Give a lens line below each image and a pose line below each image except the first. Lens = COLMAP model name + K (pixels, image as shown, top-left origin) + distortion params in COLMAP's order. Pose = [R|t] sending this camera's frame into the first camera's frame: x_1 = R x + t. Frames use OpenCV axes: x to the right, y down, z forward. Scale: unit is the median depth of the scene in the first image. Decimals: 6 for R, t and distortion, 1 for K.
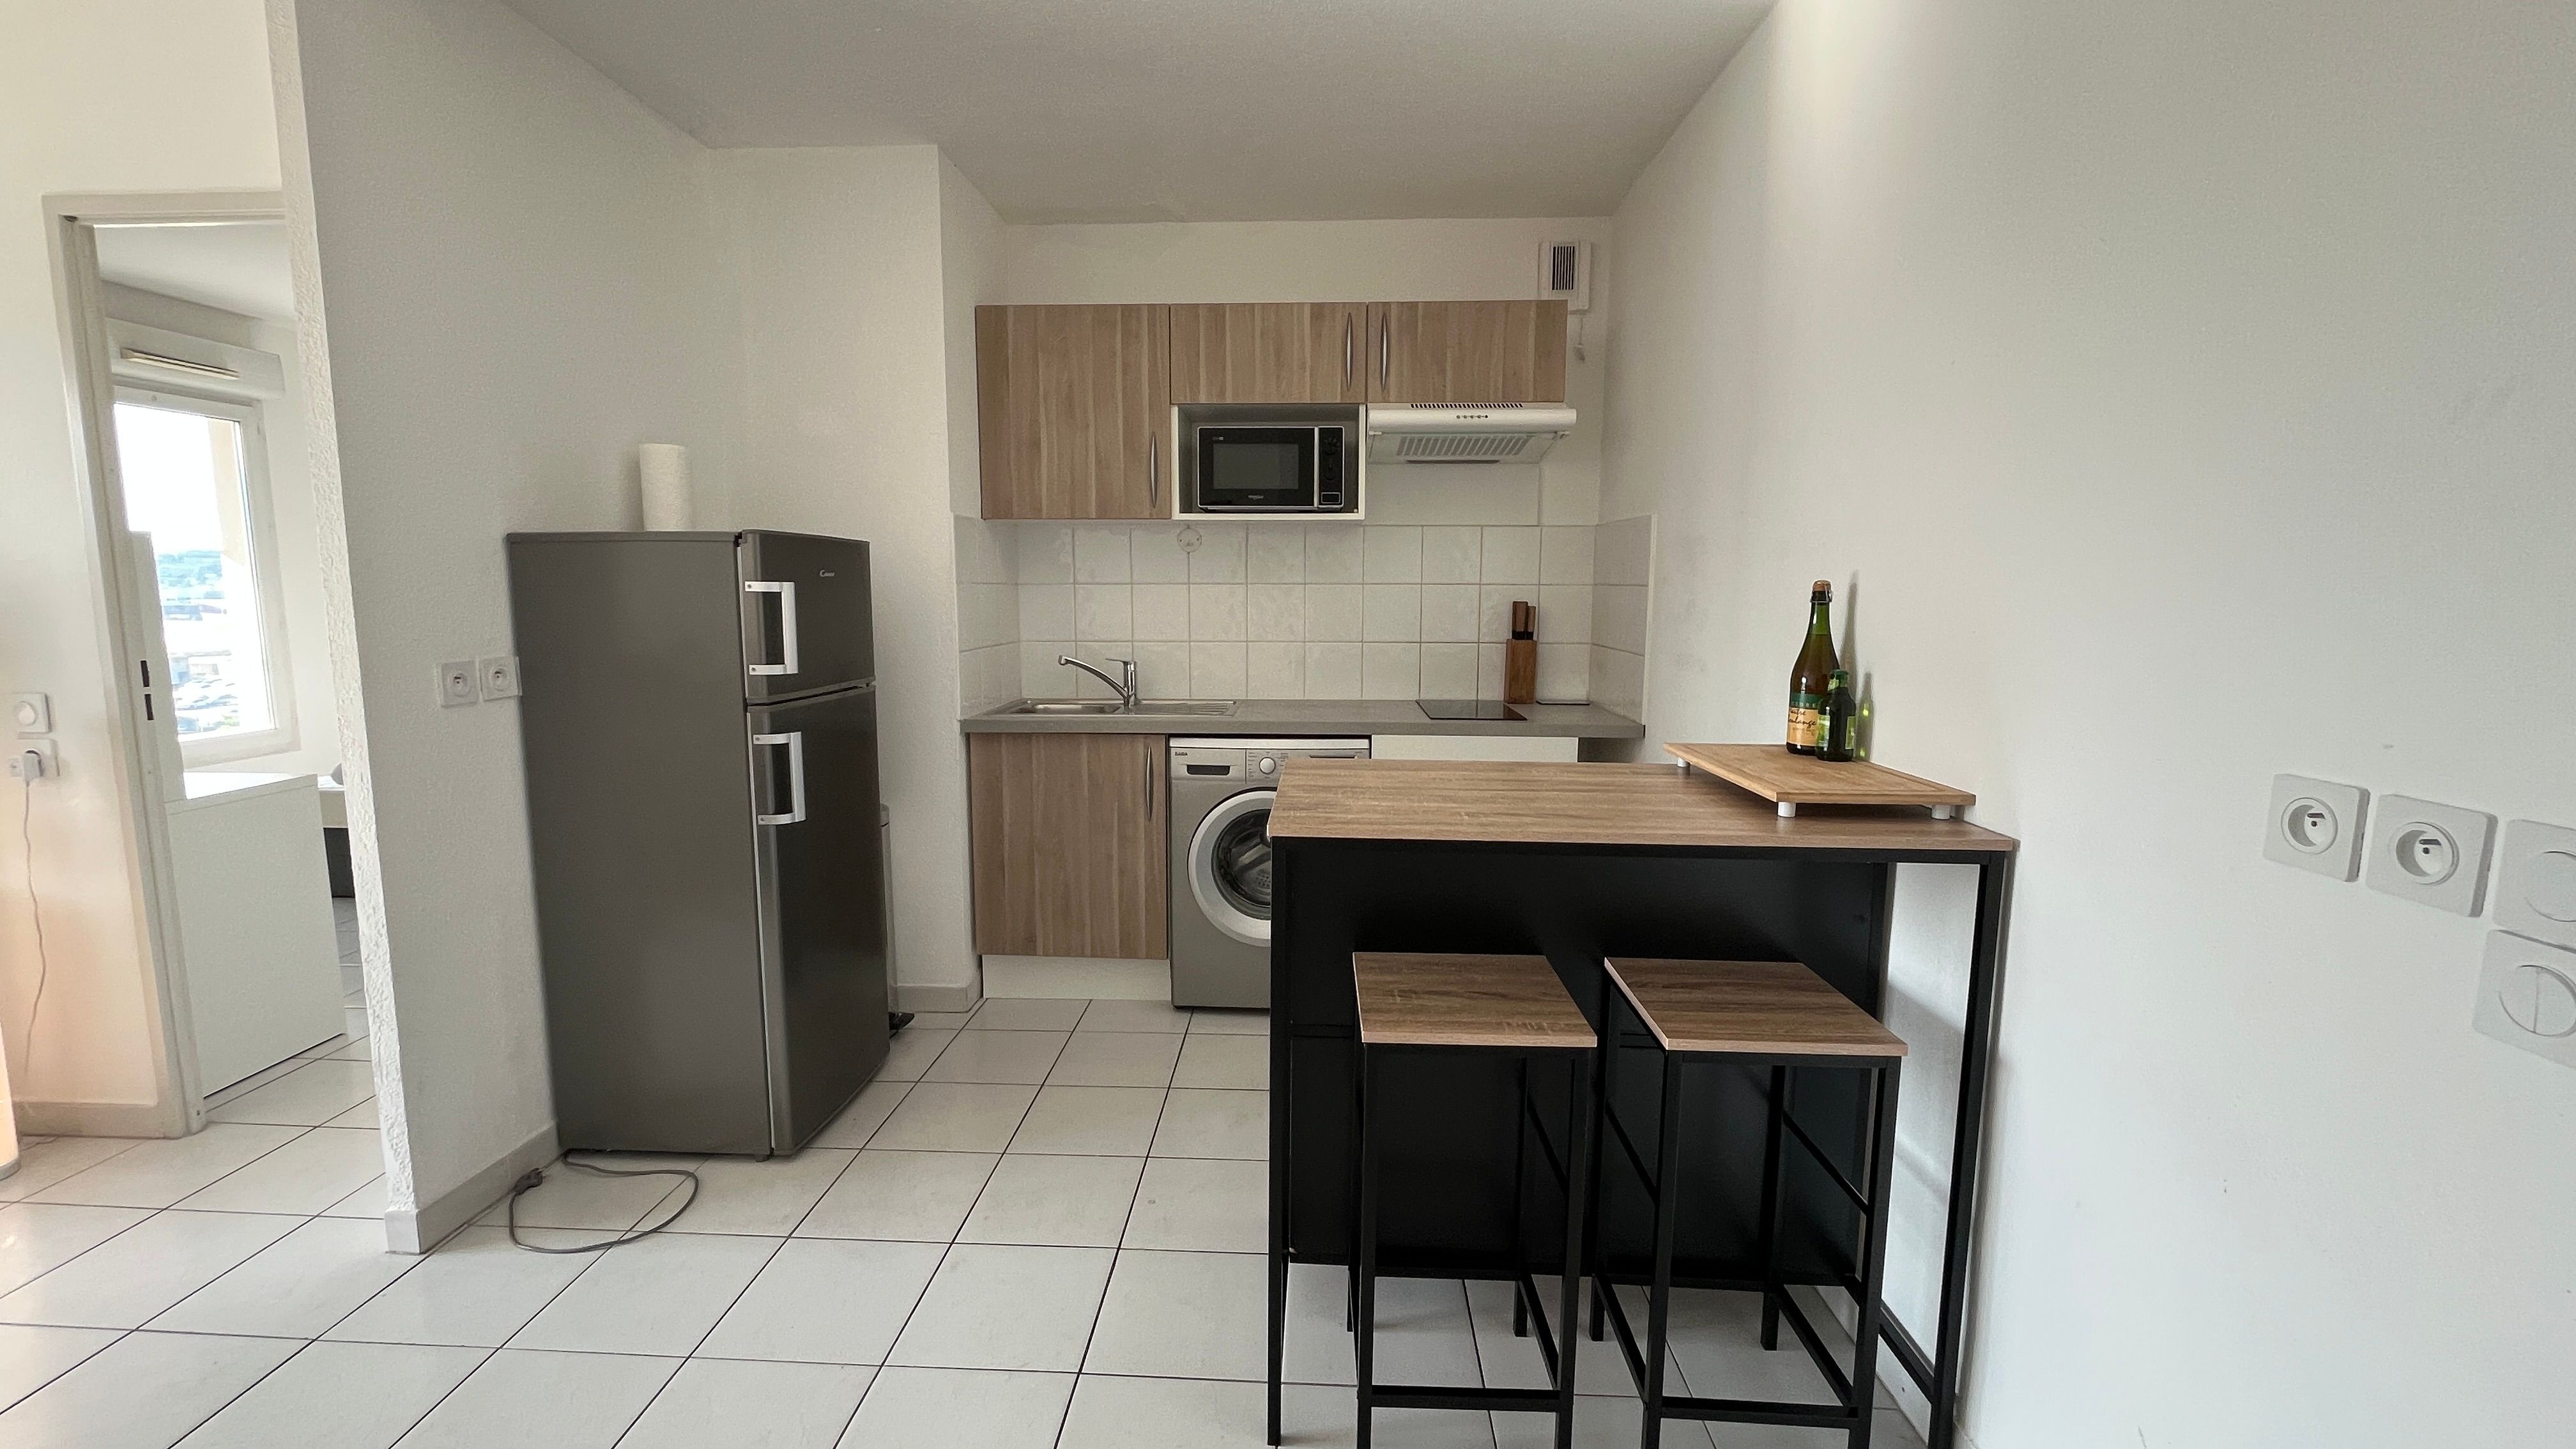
lens RADIAL K [[1037.2, 0, 1273.9], [0, 1037.2, 716.2], [0, 0, 1]] dist [-0.007261, 0.002889]
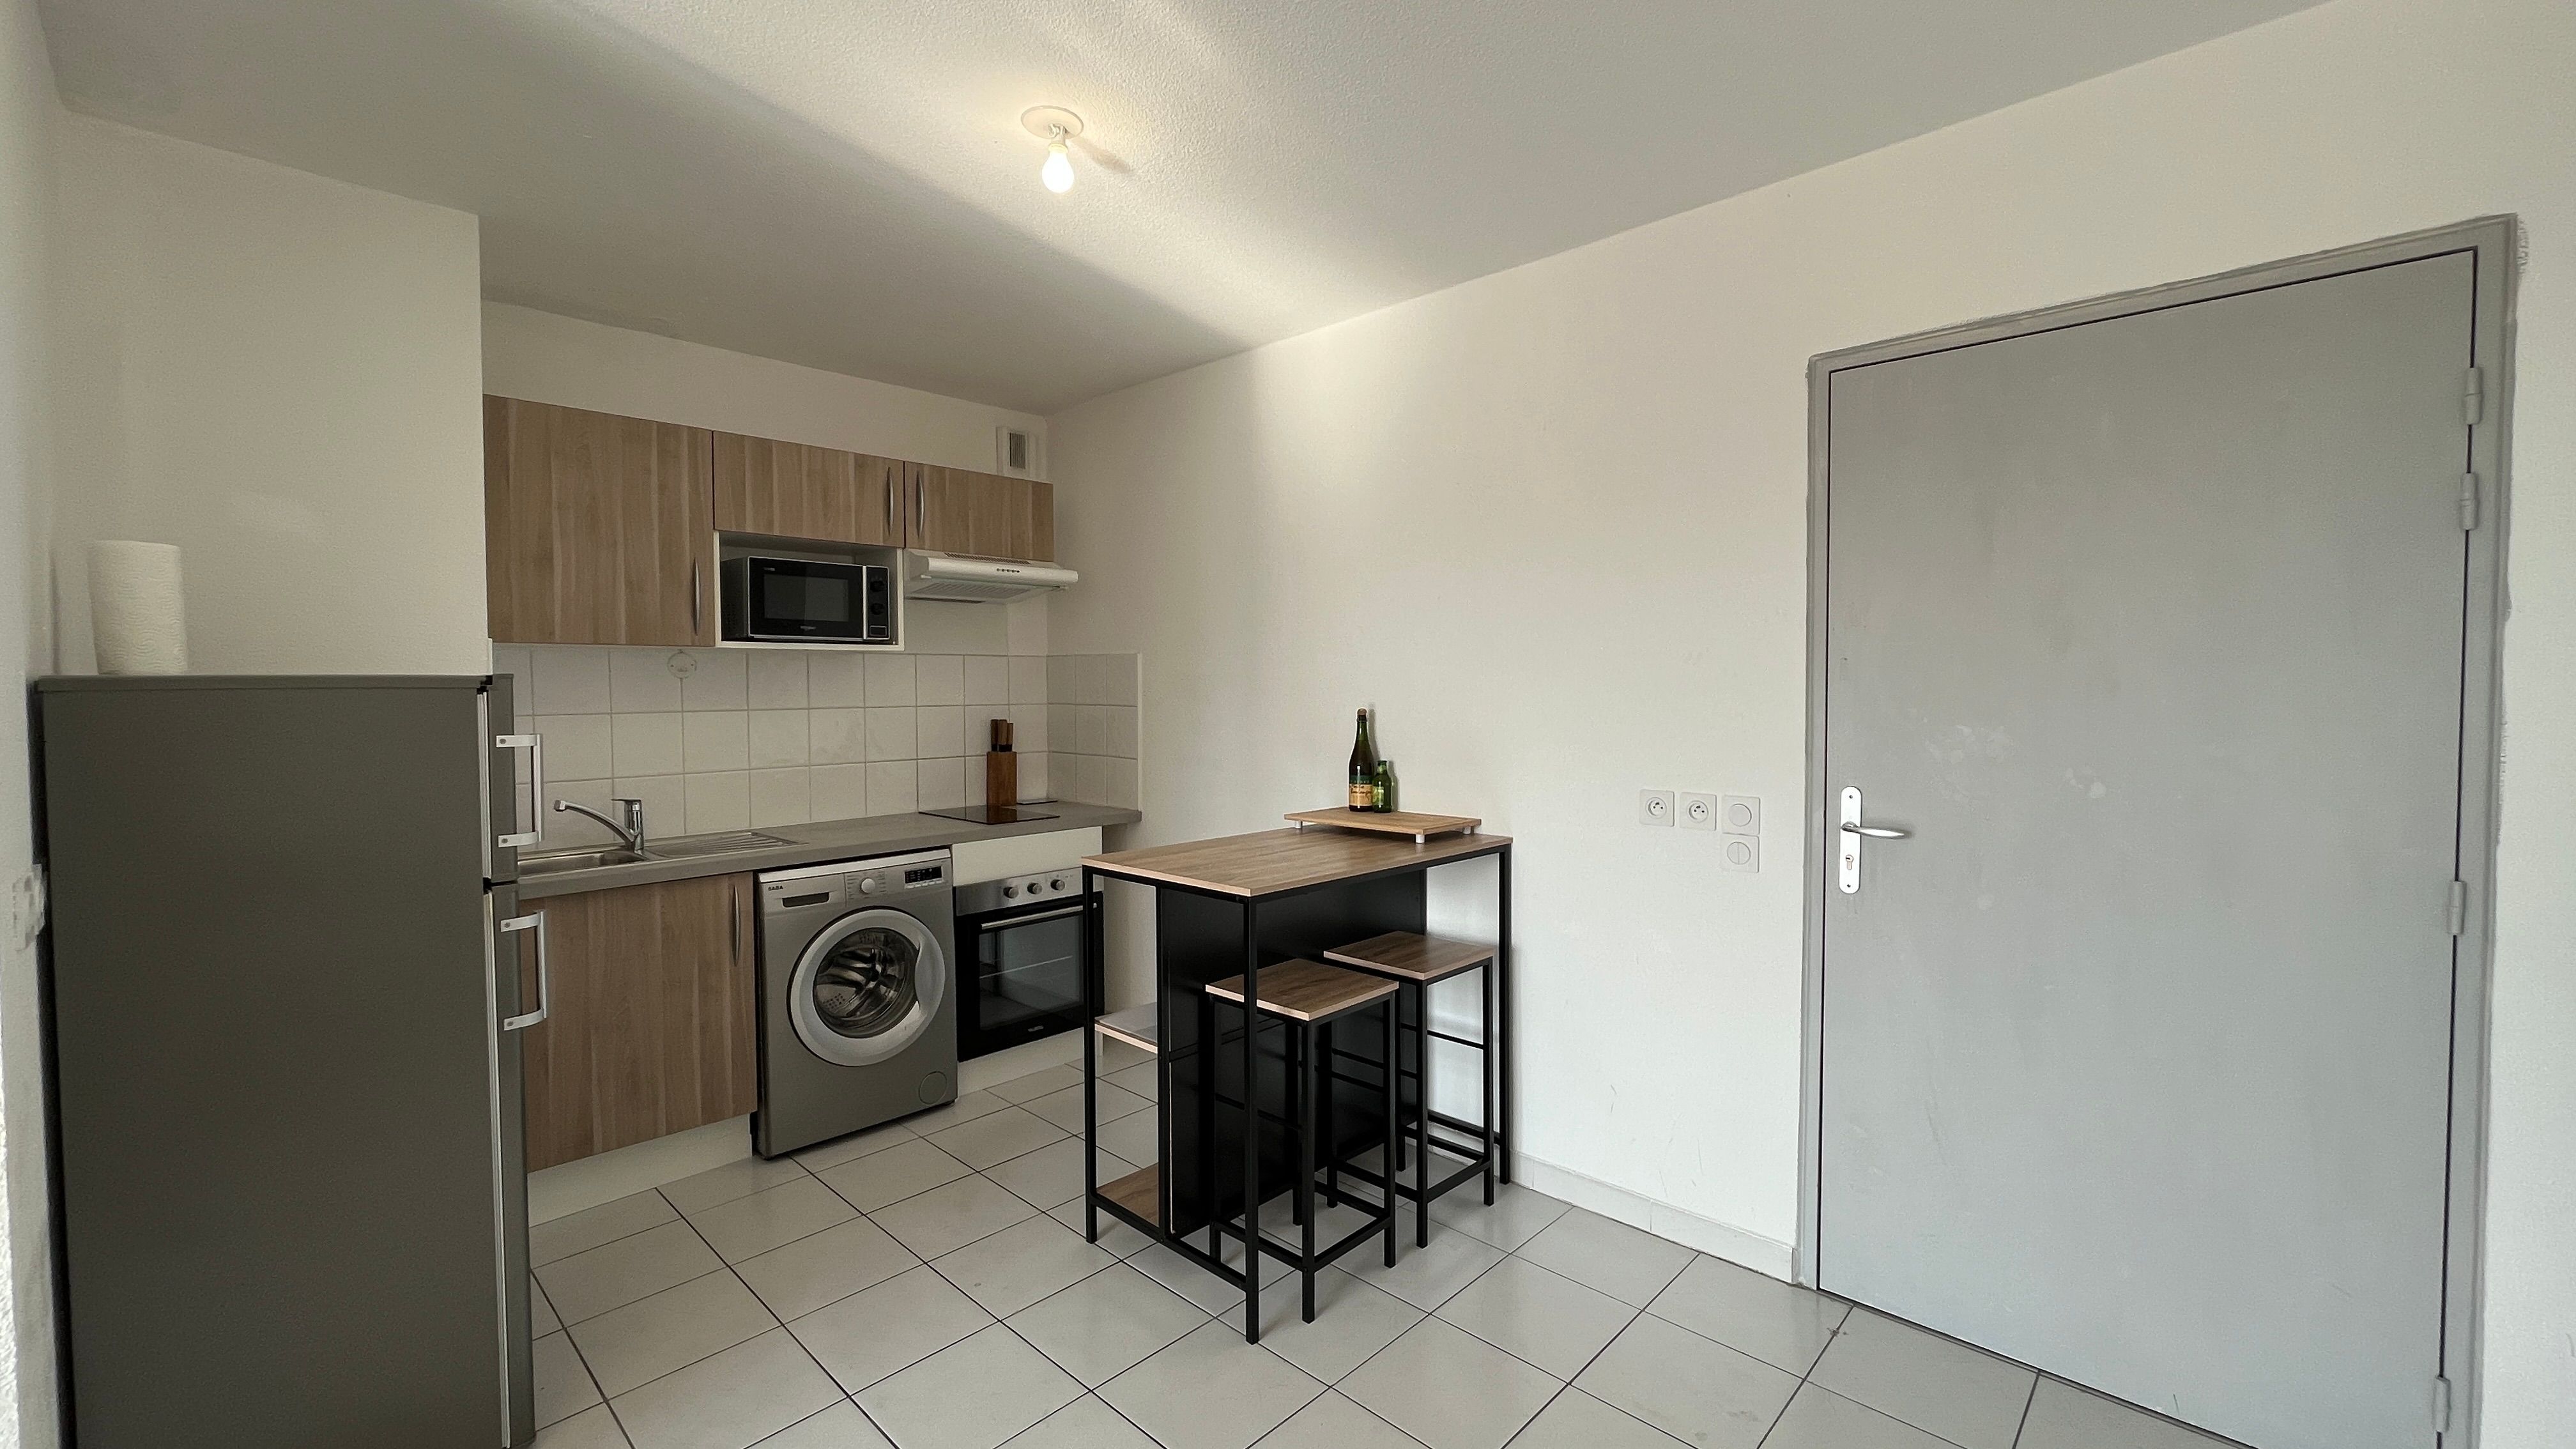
lens RADIAL K [[1037.2, 0, 1281.0], [0, 1037.2, 712.7], [0, 0, 1]] dist [-0.007261, 0.002889]
pose [[0.654910, -0.027014, 0.755224, -0.500576], [0.099425, 0.993754, -0.050672, -0.030198], [-0.749138, 0.108274, 0.653505, -0.011938]]
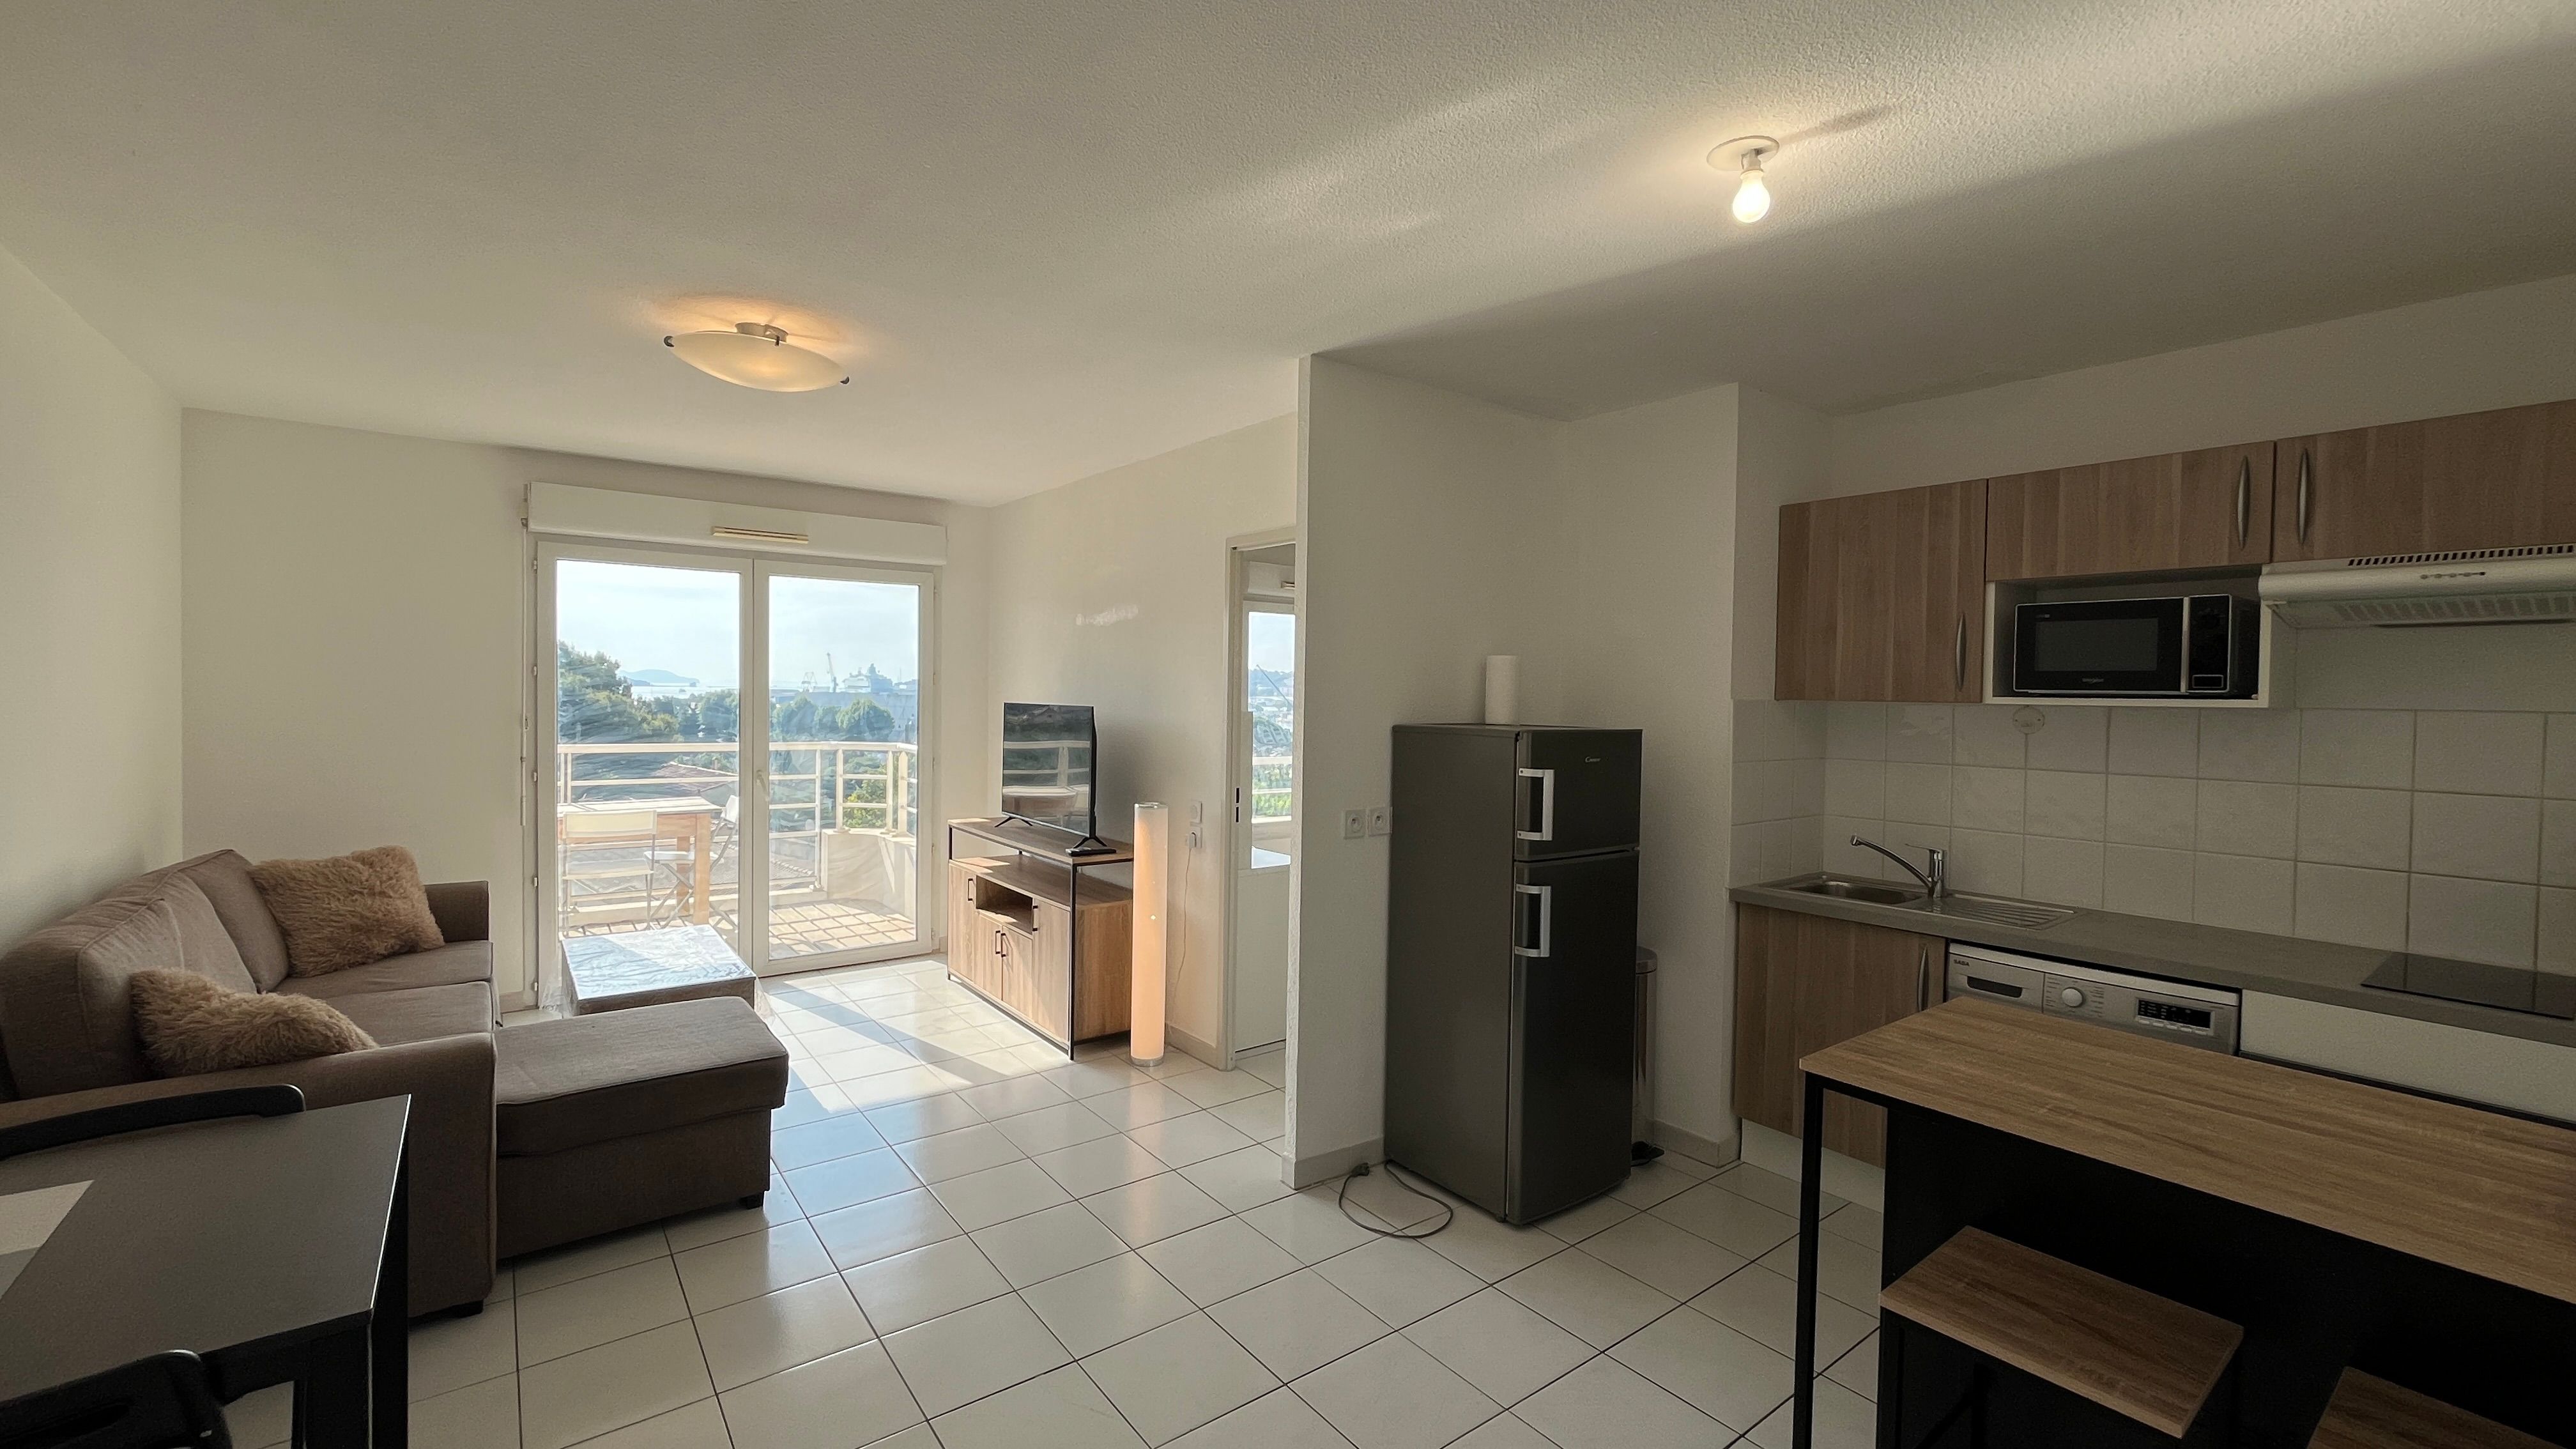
lens RADIAL K [[1037.2, 0, 1269.4], [0, 1037.2, 713.4], [0, 0, 1]] dist [-0.007261, 0.002889]
pose [[0.639499, 0.023194, -0.768442, 0.211426], [-0.109603, 0.992085, -0.061268, -0.057467], [0.760939, 0.123405, 0.636980, -0.069796]]
